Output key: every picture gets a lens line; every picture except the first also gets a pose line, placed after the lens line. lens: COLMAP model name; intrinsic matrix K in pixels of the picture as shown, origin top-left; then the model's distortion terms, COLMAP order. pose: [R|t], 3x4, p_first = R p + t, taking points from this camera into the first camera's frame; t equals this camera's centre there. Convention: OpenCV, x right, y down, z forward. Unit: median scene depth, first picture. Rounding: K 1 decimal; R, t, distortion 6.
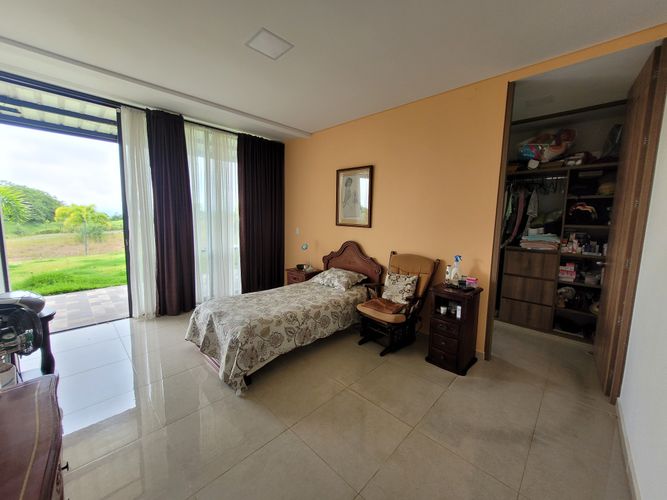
lens RADIAL K [[262.5, 0, 335.7], [0, 262.5, 245.6], [0, 0, 1]] dist [0.003893, -0.000045]
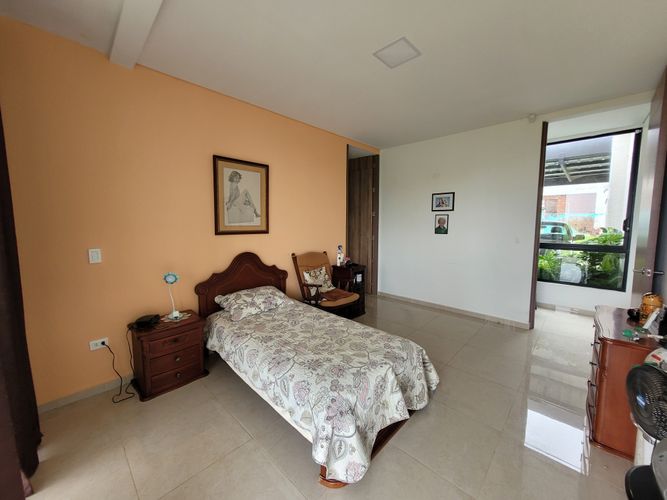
lens RADIAL K [[262.5, 0, 335.7], [0, 262.5, 245.6], [0, 0, 1]] dist [0.003893, -0.000045]
pose [[-0.007978, -0.115333, 0.993295, -0.775995], [0.110090, 0.987187, 0.115508, -0.104761], [-0.993890, 0.110274, 0.004821, 0.761441]]
